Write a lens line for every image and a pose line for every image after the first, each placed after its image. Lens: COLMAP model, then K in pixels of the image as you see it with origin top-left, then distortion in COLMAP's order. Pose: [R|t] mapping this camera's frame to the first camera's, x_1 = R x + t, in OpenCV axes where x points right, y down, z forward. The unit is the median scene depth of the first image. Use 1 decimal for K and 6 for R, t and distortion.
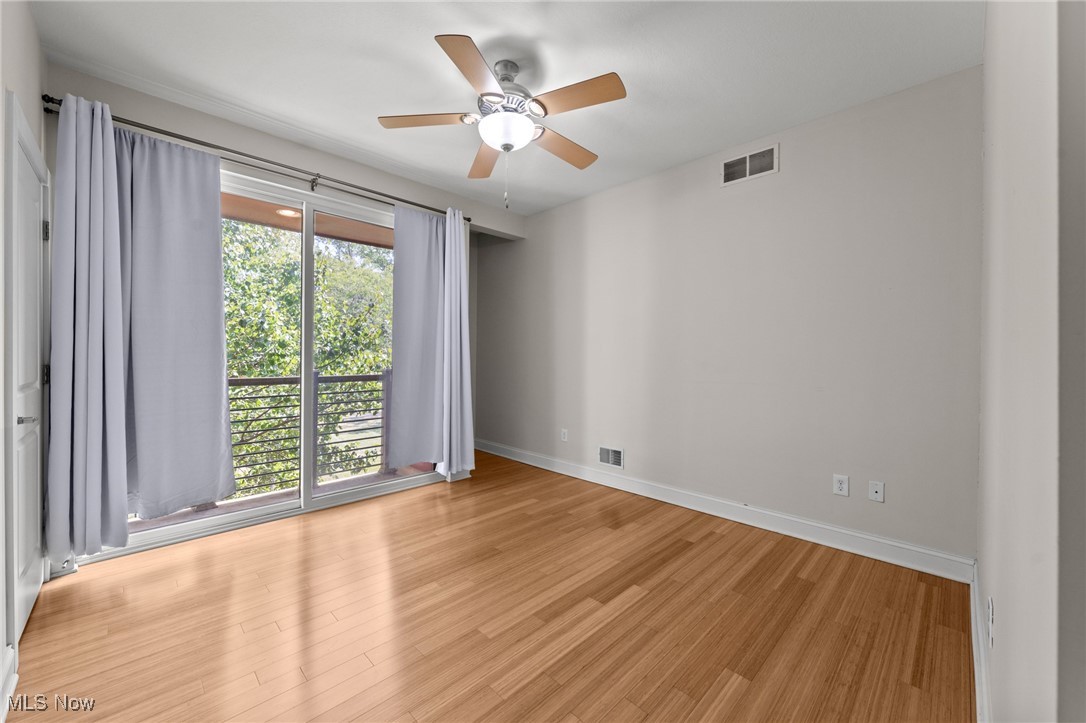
lens RADIAL K [[419.9, 0, 545.5], [0, 419.9, 354.0], [0, 0, 1]] dist [-0.001728, 0.000665]
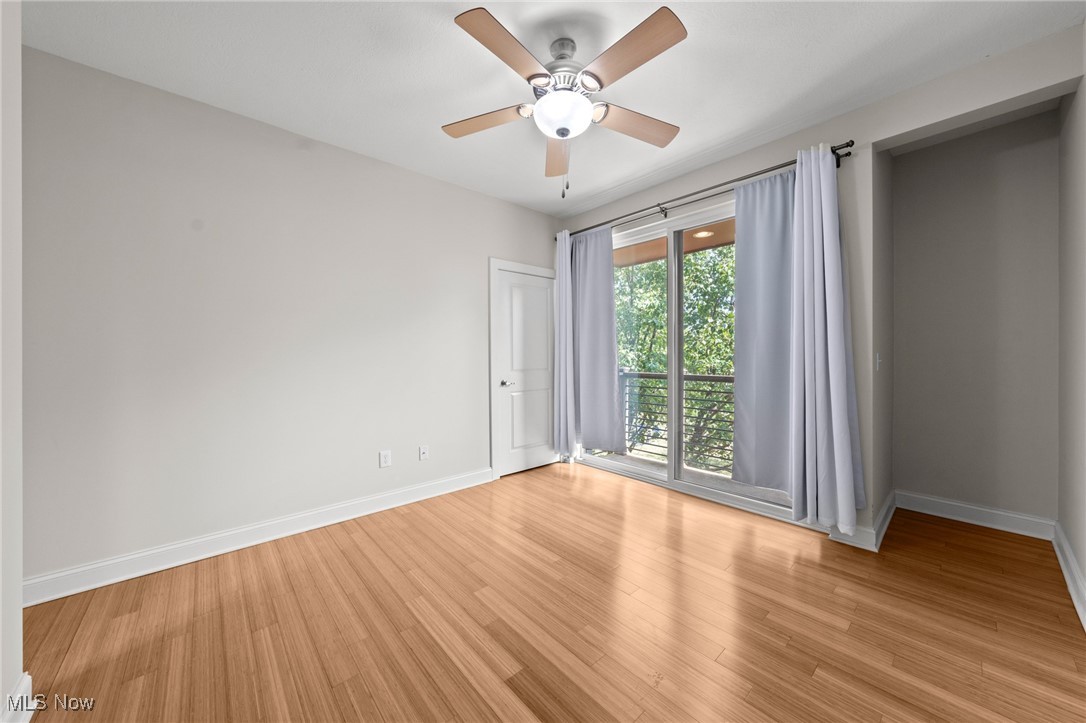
lens RADIAL K [[384.0, 0, 548.0], [0, 384.0, 354.7], [0, 0, 1]] dist [-0.000505, -0.000006]
pose [[-0.056022, -0.008071, -0.998397, 0.752819], [0.008513, 0.999927, -0.008562, 0.005304], [0.998393, -0.008979, -0.055949, 1.006394]]
